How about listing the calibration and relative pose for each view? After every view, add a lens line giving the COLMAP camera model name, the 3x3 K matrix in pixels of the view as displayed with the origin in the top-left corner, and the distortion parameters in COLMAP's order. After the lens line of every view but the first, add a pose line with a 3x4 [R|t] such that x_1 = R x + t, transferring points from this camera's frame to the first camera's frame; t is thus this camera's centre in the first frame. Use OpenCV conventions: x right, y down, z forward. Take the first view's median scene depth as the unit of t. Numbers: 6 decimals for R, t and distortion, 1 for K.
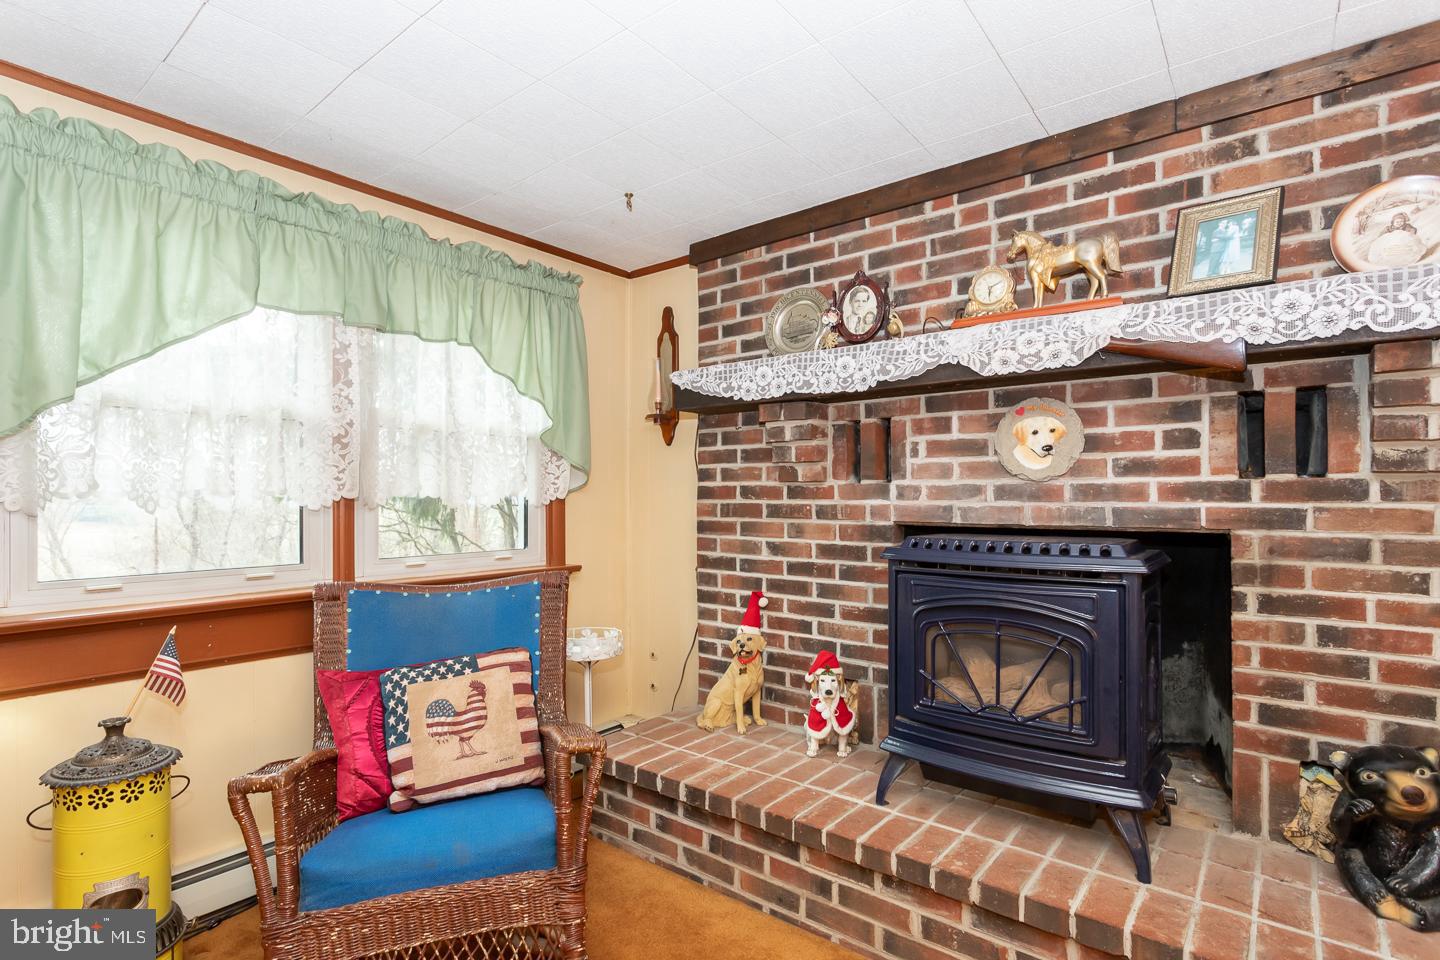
lens RADIAL K [[712.2, 0, 718.3], [0, 712.2, 489.0], [0, 0, 1]] dist [-0.015855, 0.004887]
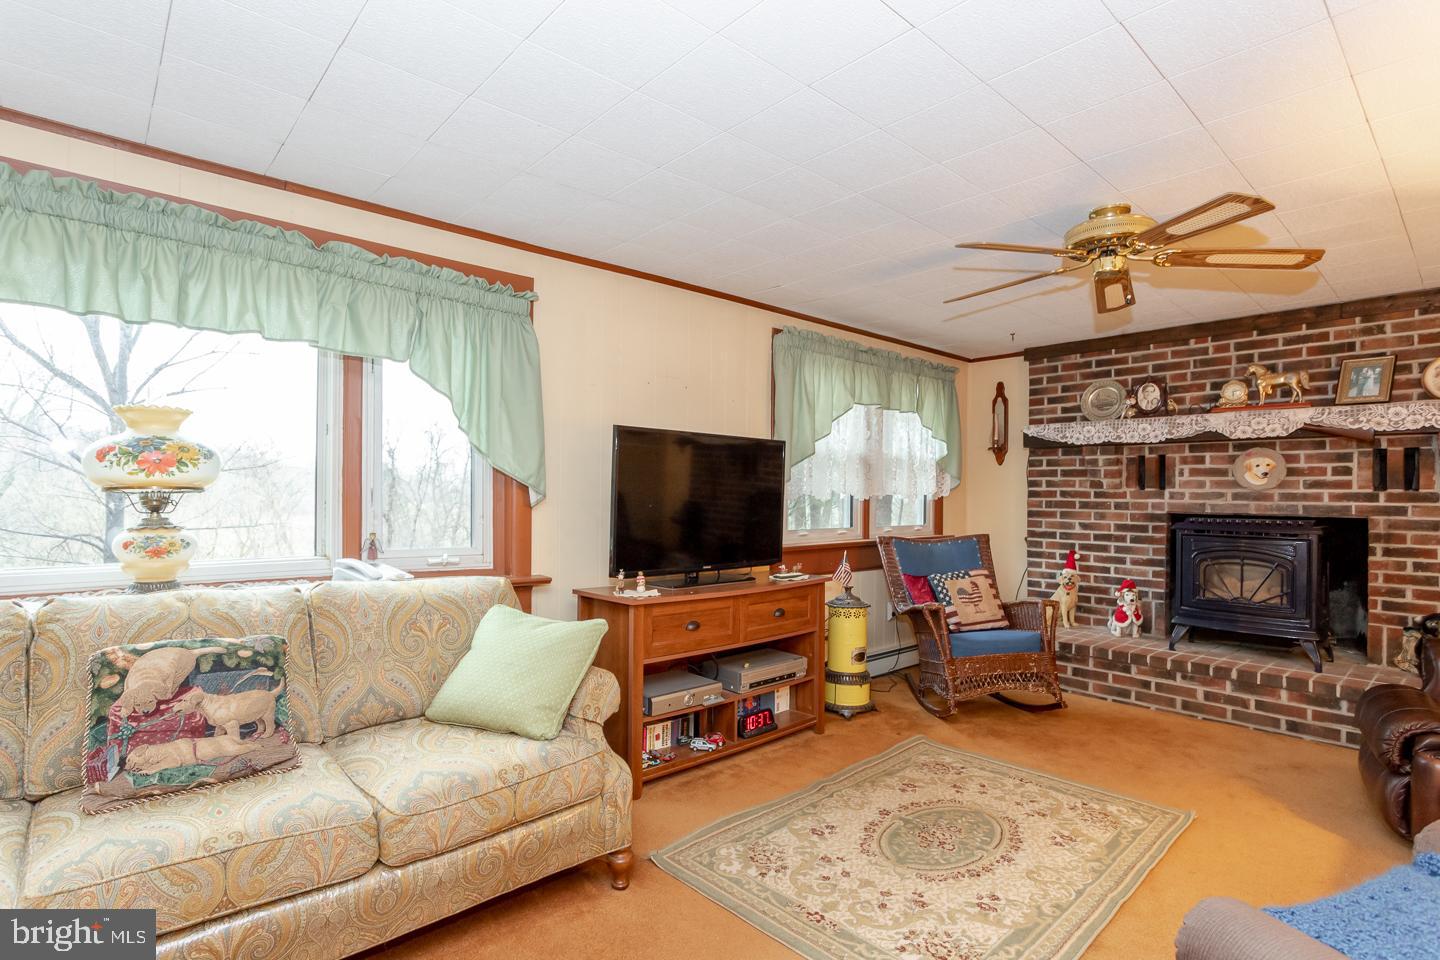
lens RADIAL K [[712.2, 0, 712.2], [0, 712.2, 489.4], [0, 0, 1]] dist [-0.015855, 0.004887]
pose [[0.986017, 0.011076, -0.166273, -0.742510], [-0.010394, 0.999934, 0.004972, -0.009316], [0.166317, -0.003174, 0.986067, -1.219424]]
